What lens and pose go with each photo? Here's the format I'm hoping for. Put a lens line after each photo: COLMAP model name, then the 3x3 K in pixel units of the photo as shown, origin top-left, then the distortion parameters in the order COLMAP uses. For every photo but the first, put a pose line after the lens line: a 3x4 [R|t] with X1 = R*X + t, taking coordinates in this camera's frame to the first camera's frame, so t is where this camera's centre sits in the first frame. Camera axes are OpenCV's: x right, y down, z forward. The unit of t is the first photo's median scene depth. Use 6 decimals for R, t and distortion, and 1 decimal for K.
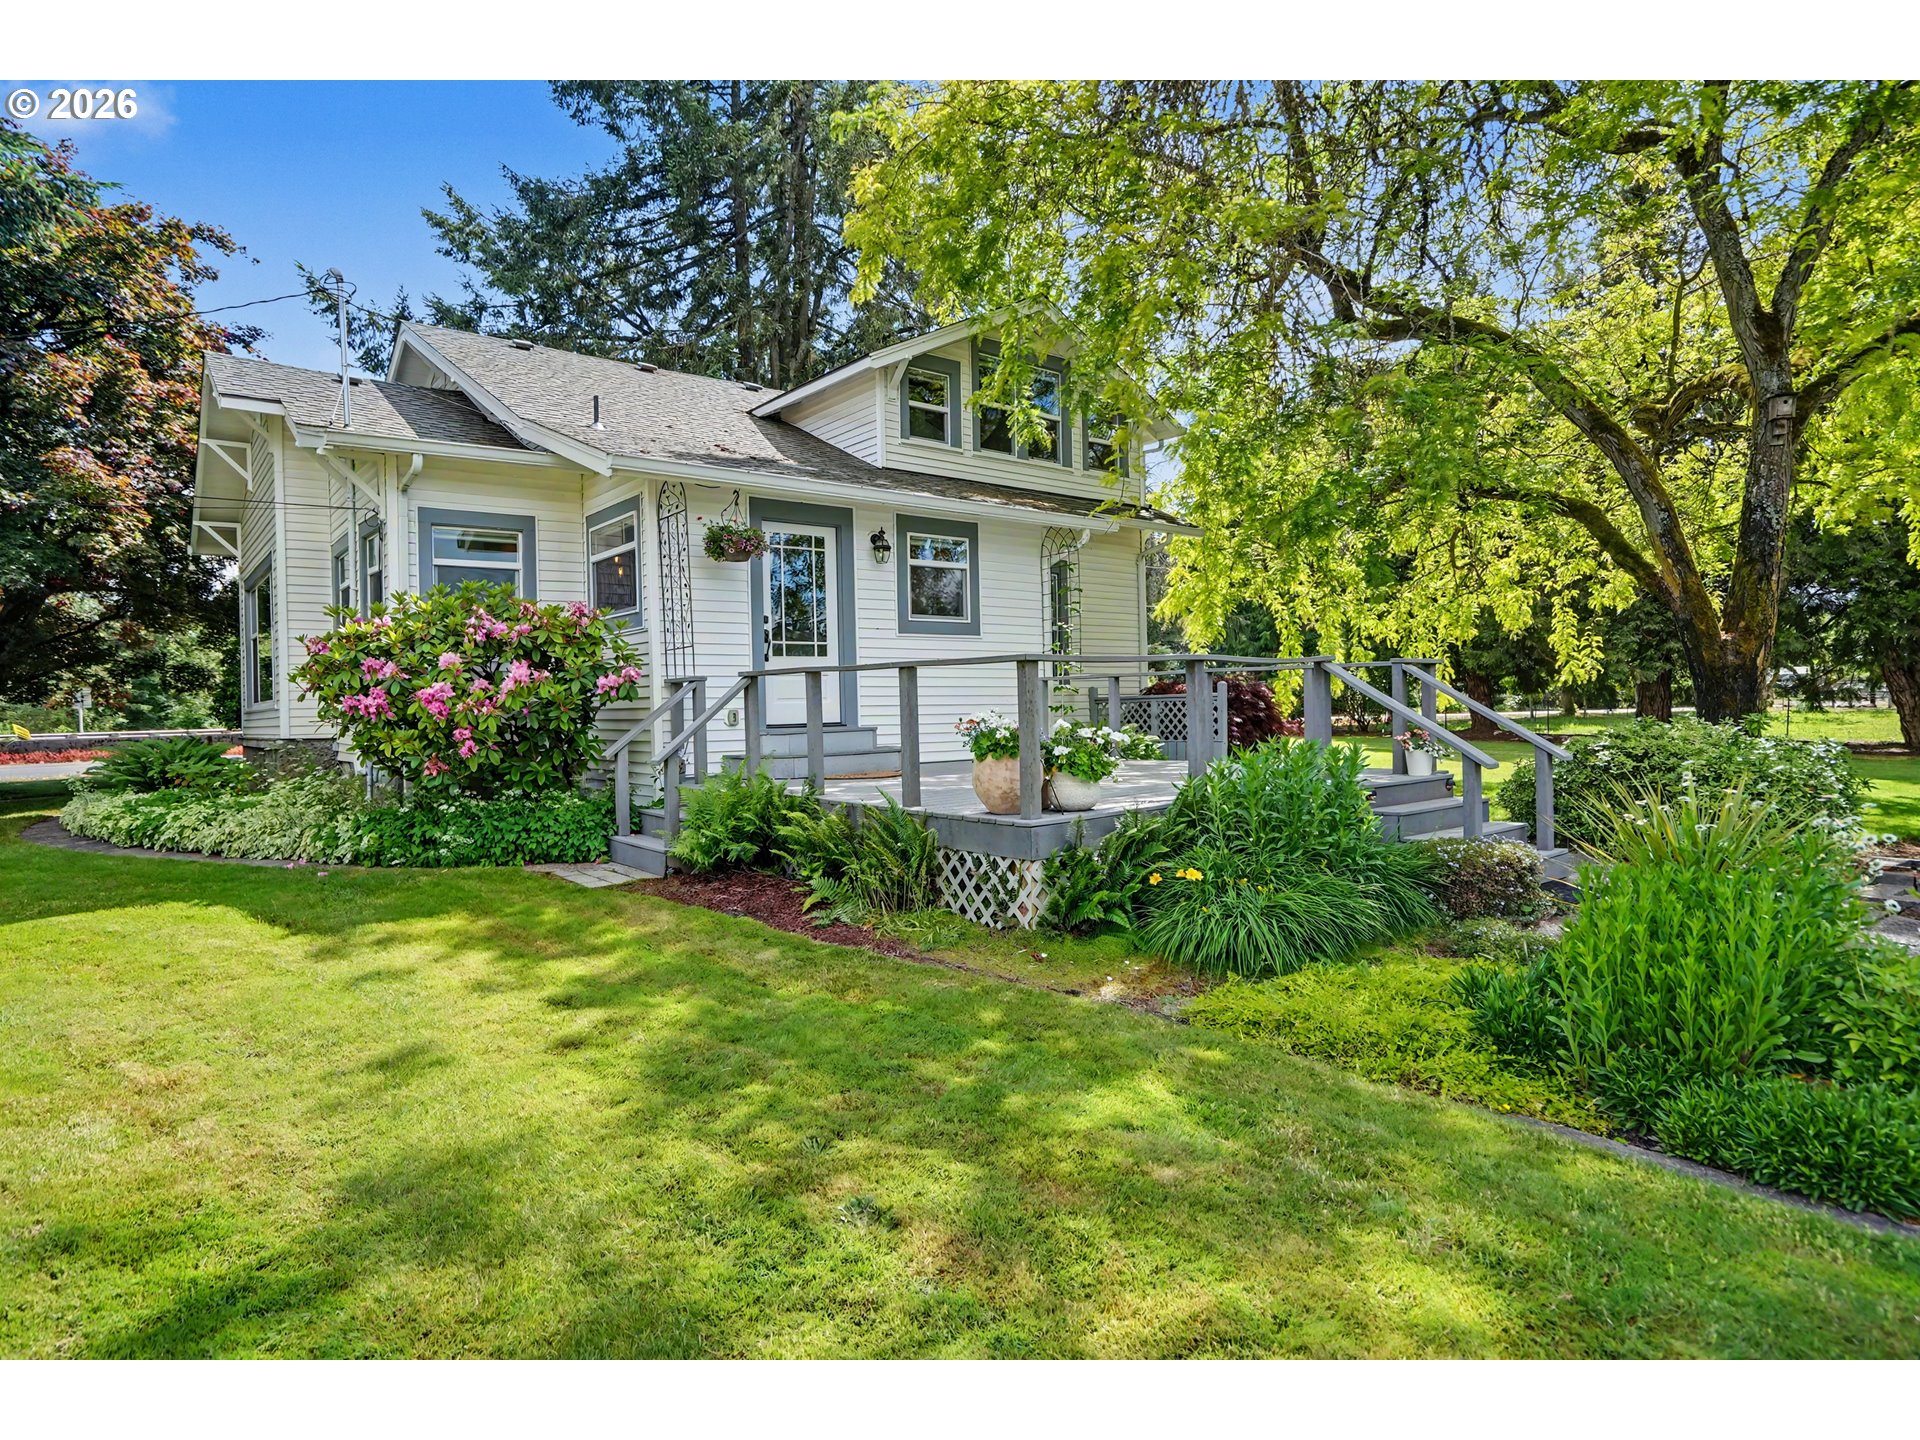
lens RADIAL K [[1079.8, 0, 937.5], [0, 1079.8, 716.9], [0, 0, 1]] dist [0.003505, 0.001157]
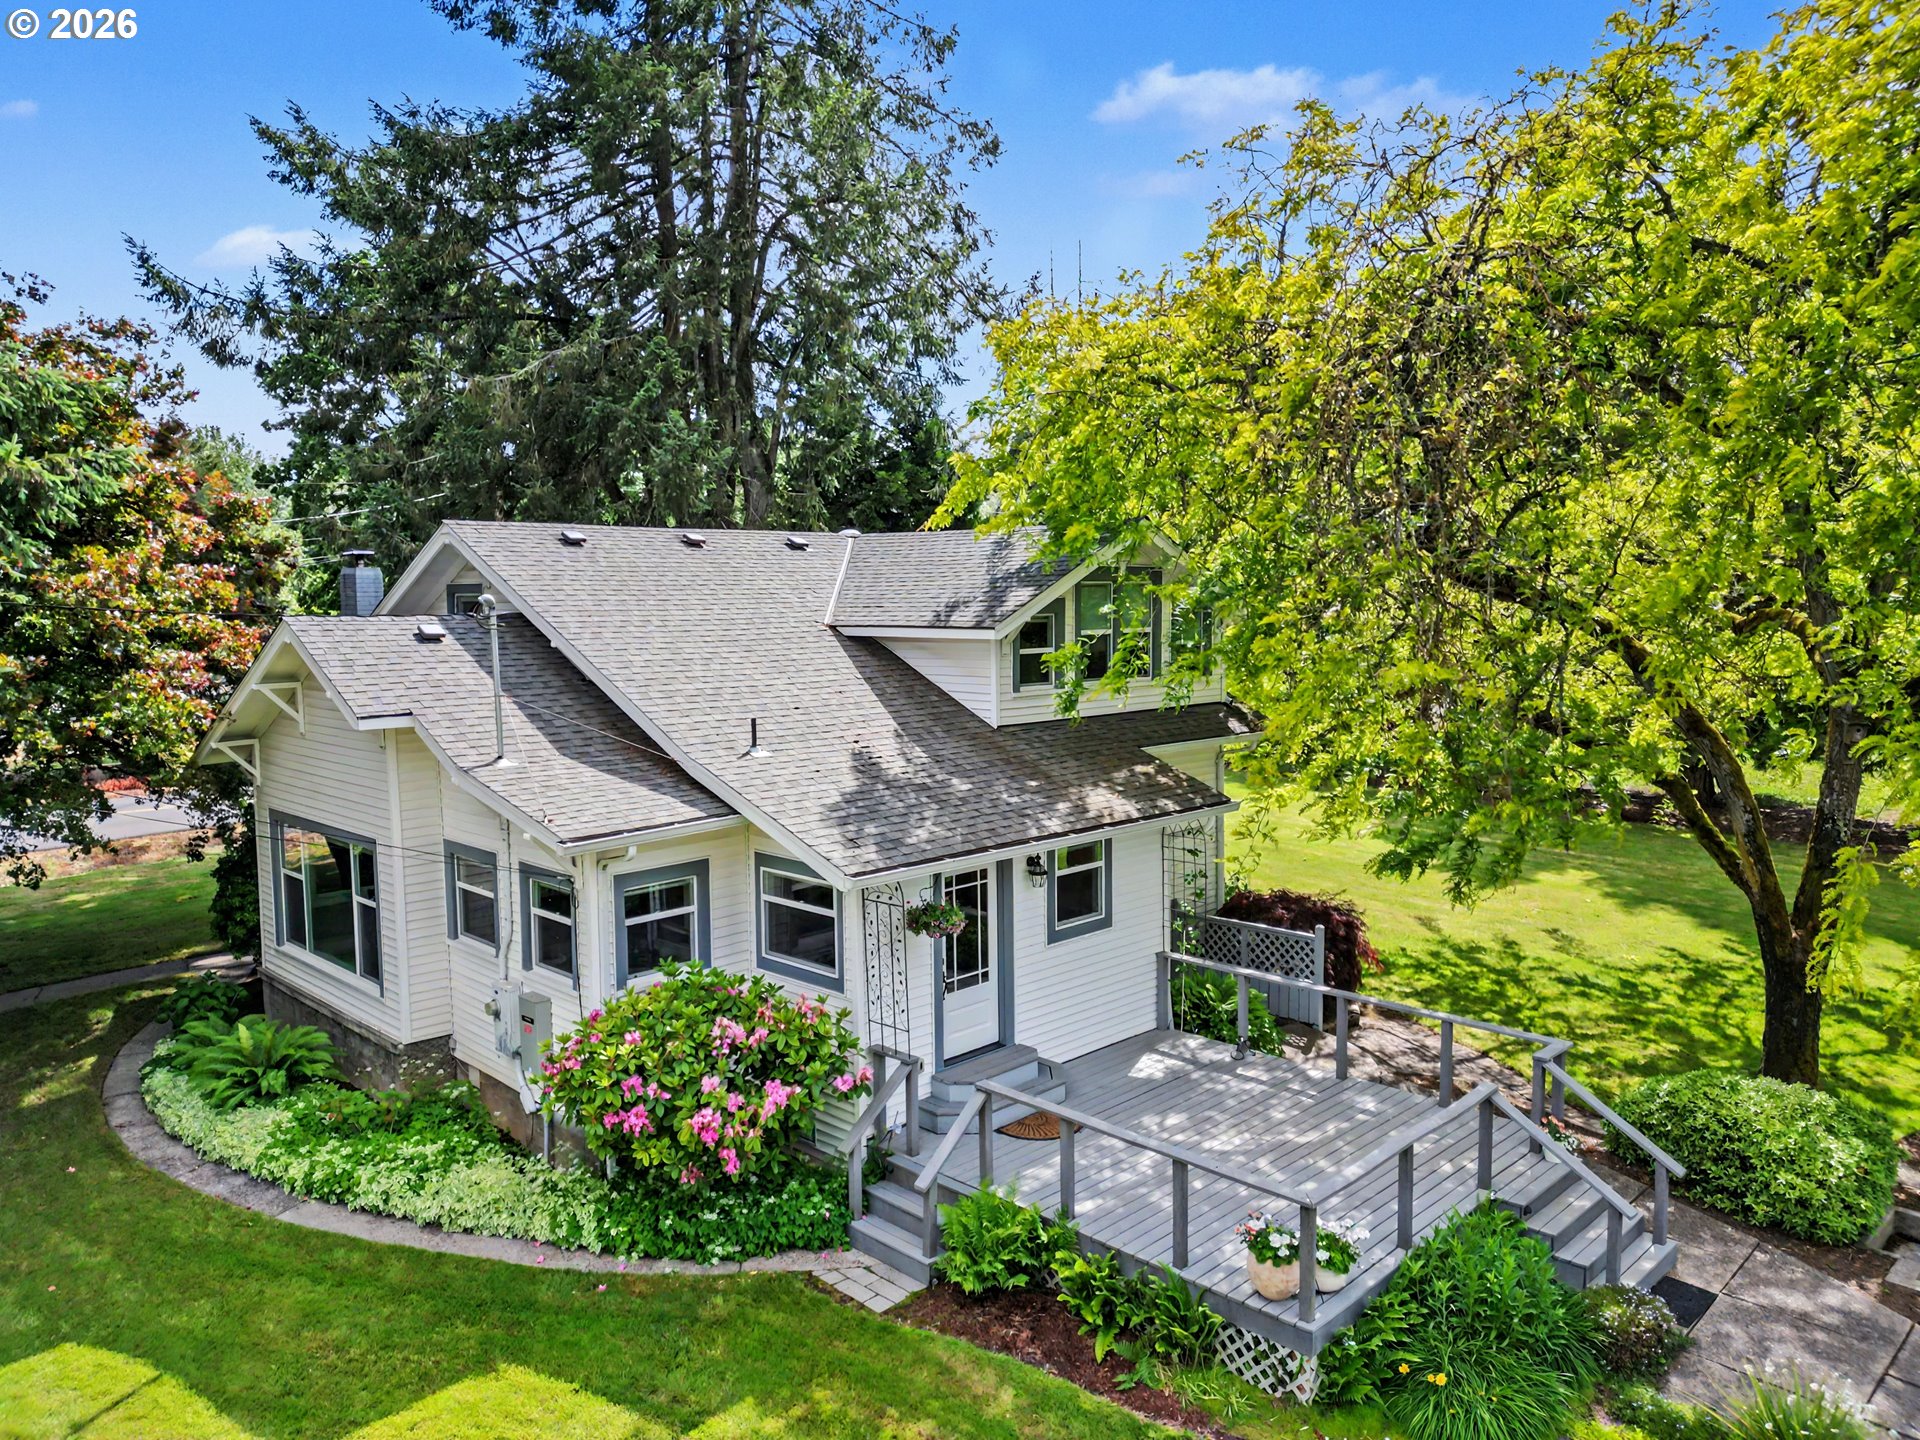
lens RADIAL K [[1364.8, 0, 963.4], [0, 1364.8, 690.8], [0, 0, 1]] dist [-0.001536, 0.000166]
pose [[0.991873, -0.001004, 0.127231, -0.361130], [-0.007512, 0.997762, 0.066442, -0.520291], [-0.127013, -0.066858, 0.989645, -0.351479]]
